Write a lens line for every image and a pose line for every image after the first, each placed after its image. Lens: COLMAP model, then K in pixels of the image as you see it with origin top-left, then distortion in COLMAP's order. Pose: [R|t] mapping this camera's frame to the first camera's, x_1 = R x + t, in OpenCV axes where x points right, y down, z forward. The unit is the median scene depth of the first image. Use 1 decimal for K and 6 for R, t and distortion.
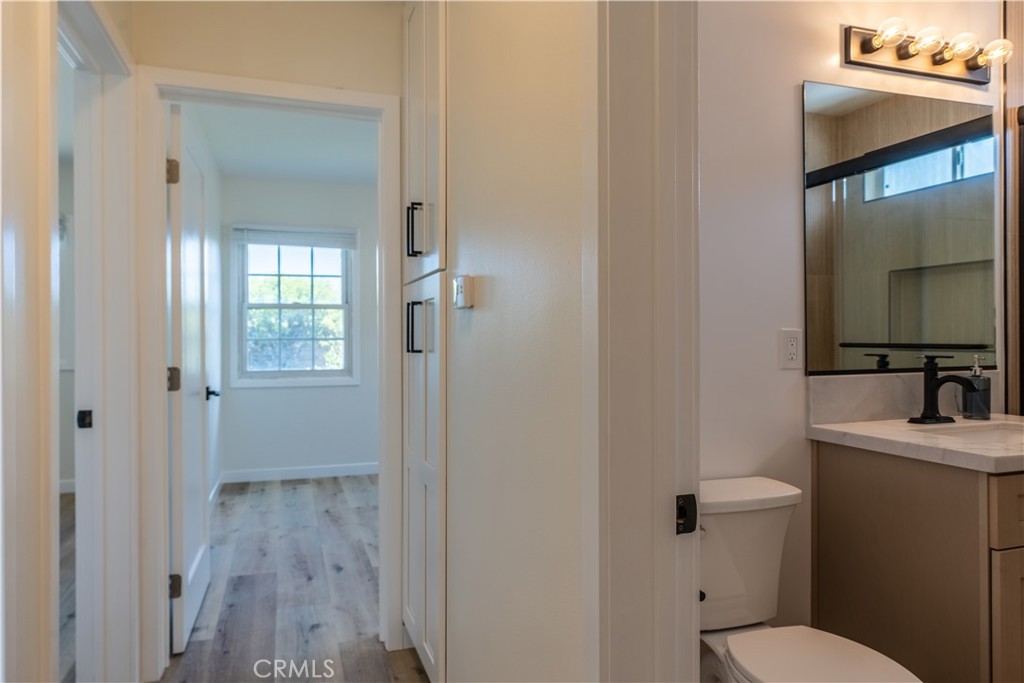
lens RADIAL K [[661.8, 0, 512.8], [0, 661.8, 334.6], [0, 0, 1]] dist [-0.011402, -0.009478]
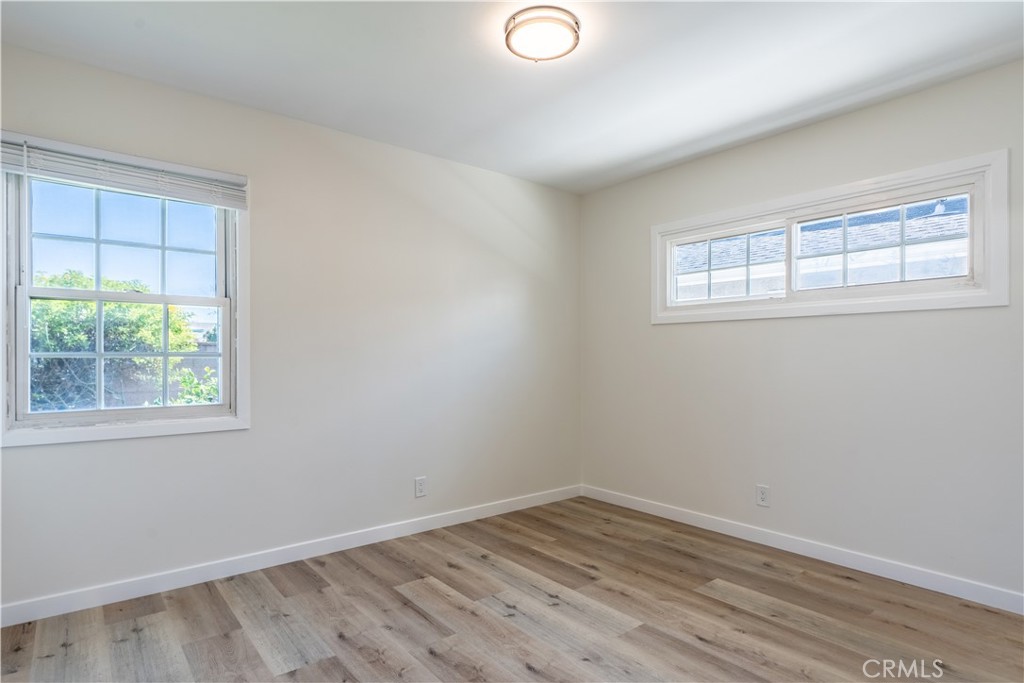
lens RADIAL K [[560.3, 0, 512.1], [0, 560.3, 358.3], [0, 0, 1]] dist [-0.006211, 0.003453]
pose [[0.939348, 0.006163, 0.342910, -0.306113], [-0.009208, 0.999931, 0.007251, 0.006097], [-0.342841, -0.009968, 0.939340, 0.712802]]
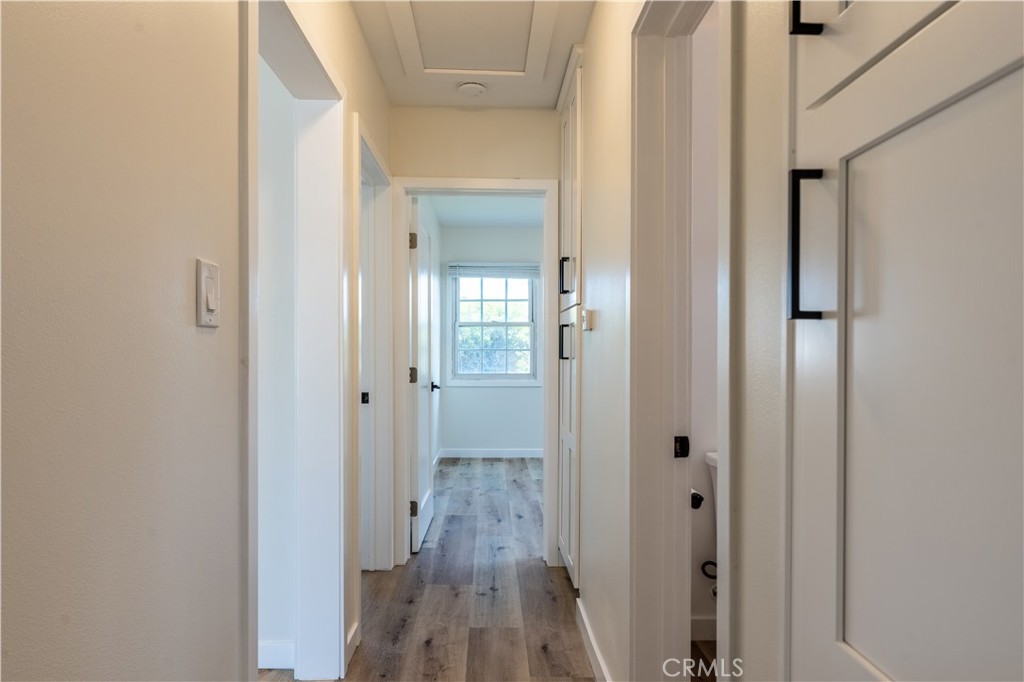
lens RADIAL K [[612.5, 0, 510.6], [0, 612.5, 344.4], [0, 0, 1]] dist [-0.042266, -0.000541]
pose [[0.955659, 0.002118, -0.294469, 0.091664], [-0.002954, 0.999993, -0.002394, -0.001250], [0.294461, 0.003158, 0.955658, -0.221436]]
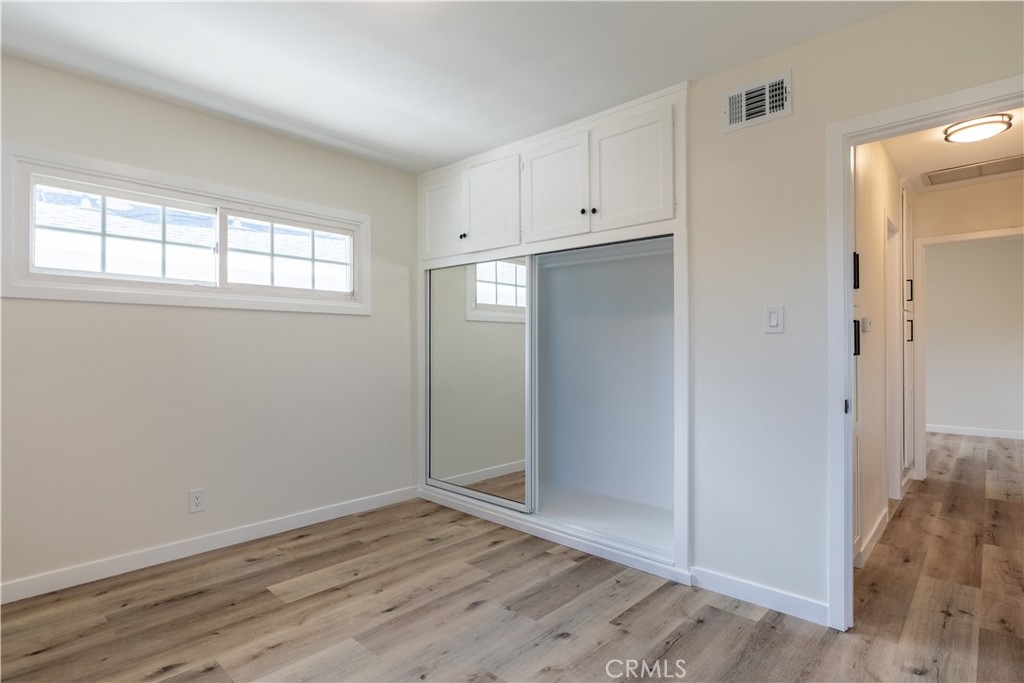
lens RADIAL K [[524.6, 0, 497.4], [0, 524.6, 343.2], [0, 0, 1]] dist [-0.003651, 0.000279]
pose [[-0.461573, 0.014382, 0.886985, -0.535576], [0.001627, 0.999881, -0.015365, 0.010827], [-0.887101, -0.005649, -0.461542, 1.467673]]
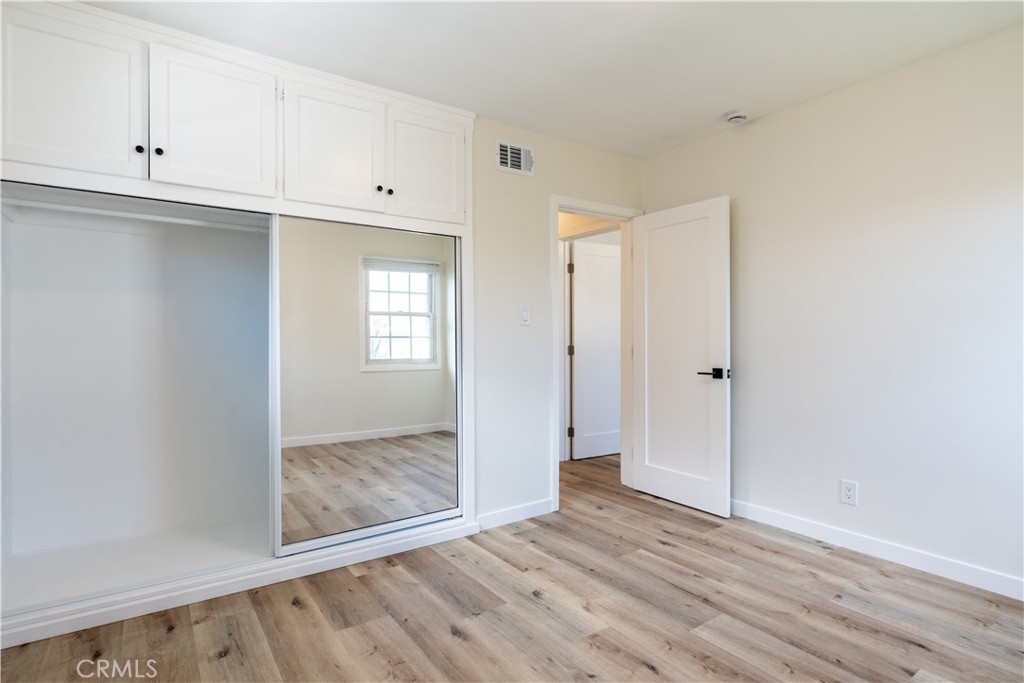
lens RADIAL K [[524.6, 0, 508.0], [0, 524.6, 340.5], [0, 0, 1]] dist [-0.003651, 0.000279]
pose [[-0.961735, 0.011138, -0.273754, 0.225638], [0.009164, 0.999922, 0.008486, 0.005429], [0.273827, 0.005653, -0.961762, 1.772754]]
